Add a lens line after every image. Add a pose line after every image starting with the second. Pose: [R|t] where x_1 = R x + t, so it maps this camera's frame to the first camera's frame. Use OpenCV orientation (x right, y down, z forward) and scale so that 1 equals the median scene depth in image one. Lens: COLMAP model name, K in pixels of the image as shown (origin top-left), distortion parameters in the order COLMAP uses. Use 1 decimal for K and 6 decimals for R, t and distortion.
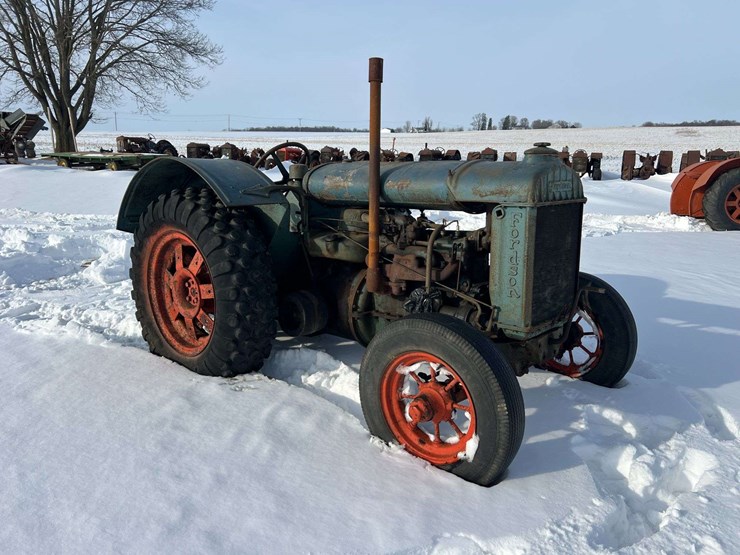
lens RADIAL K [[581.9, 0, 371.3], [0, 581.9, 283.8], [0, 0, 1]] dist [0.036152, -0.029551]
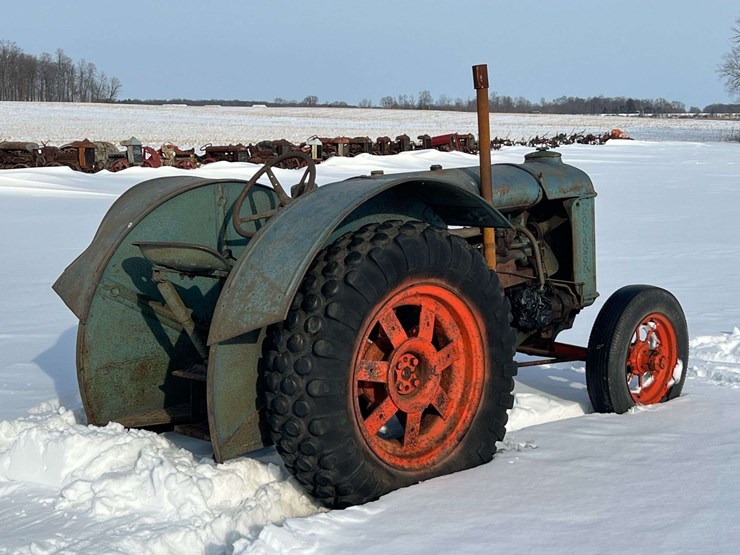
lens RADIAL K [[1123.2, 0, 372.2], [0, 1123.2, 269.7], [0, 0, 1]] dist [0.105895, 0.000000]
pose [[0.090392, -0.129851, 0.987405, -1.654665], [0.234557, 0.966349, 0.105610, -0.260773], [-0.967891, 0.222056, 0.117808, 0.902011]]
